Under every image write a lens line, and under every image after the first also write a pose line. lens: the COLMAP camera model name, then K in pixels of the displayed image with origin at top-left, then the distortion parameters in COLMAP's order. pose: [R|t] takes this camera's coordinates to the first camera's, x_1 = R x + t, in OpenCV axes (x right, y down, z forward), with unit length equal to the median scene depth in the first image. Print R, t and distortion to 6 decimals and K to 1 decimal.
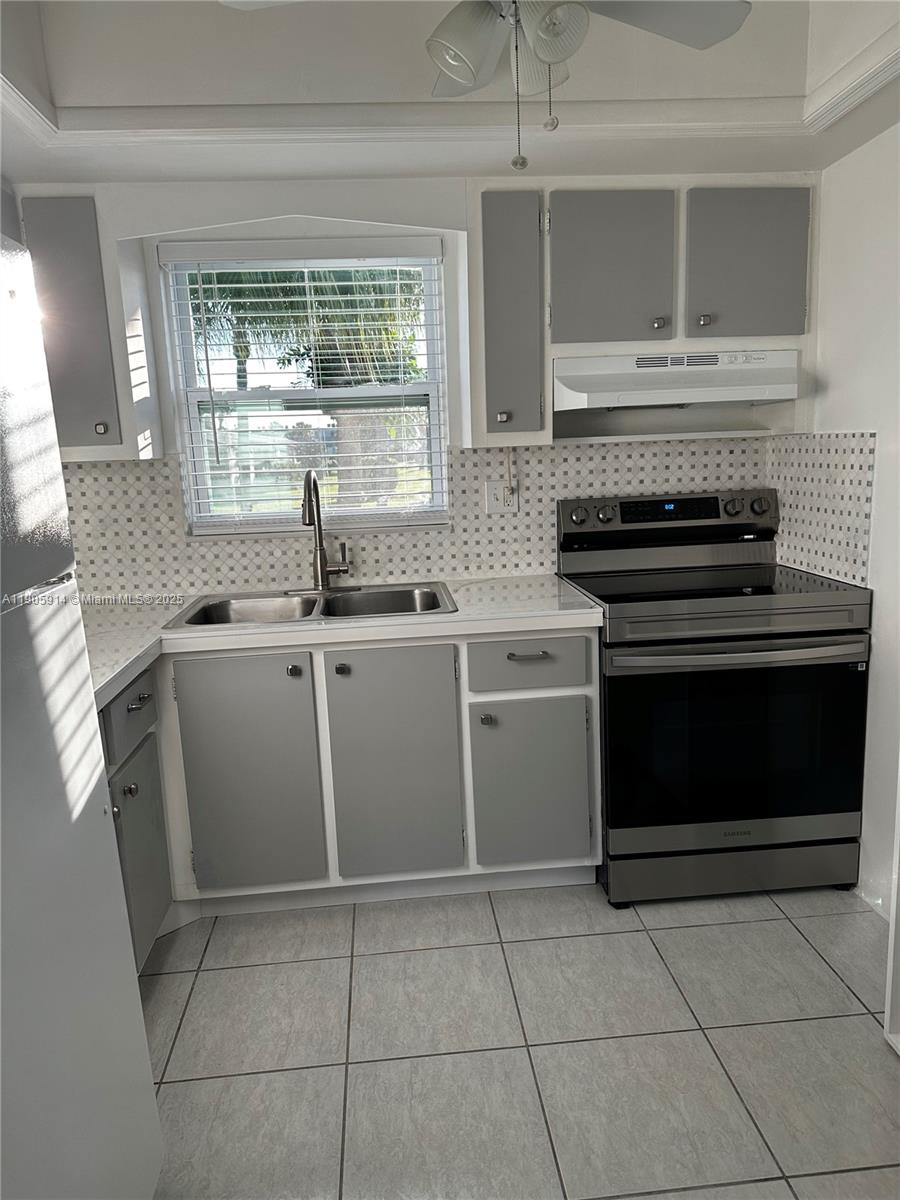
lens RADIAL K [[829.4, 0, 450.0], [0, 829.4, 600.0], [0, 0, 1]] dist [0.197552, -0.359789]
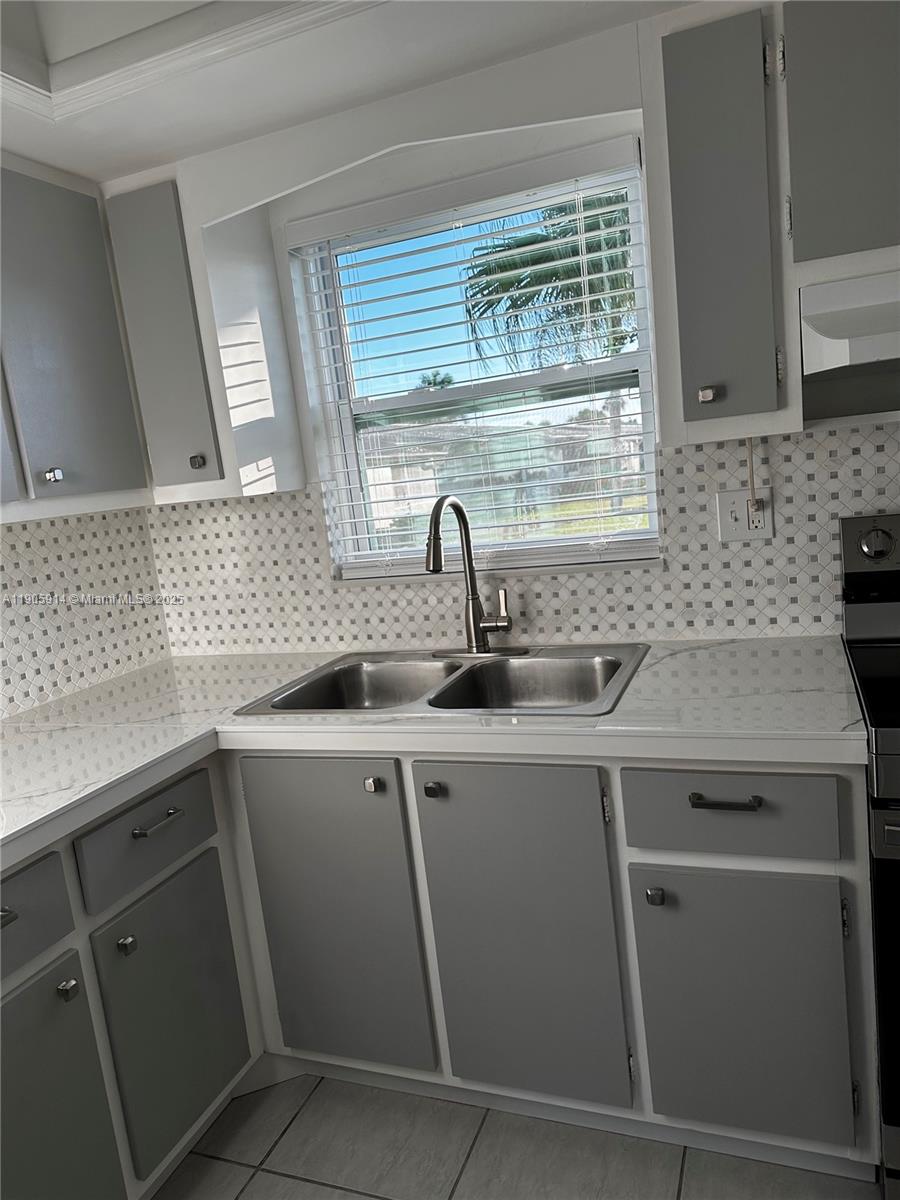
lens RADIAL K [[829.4, 0, 450.0], [0, 829.4, 600.0], [0, 0, 1]] dist [0.197552, -0.359789]
pose [[0.893477, 0.008603, -0.449027, 0.155418], [-0.003355, 0.999916, 0.012482, -0.066927], [0.449097, -0.009646, 0.893431, 0.319581]]
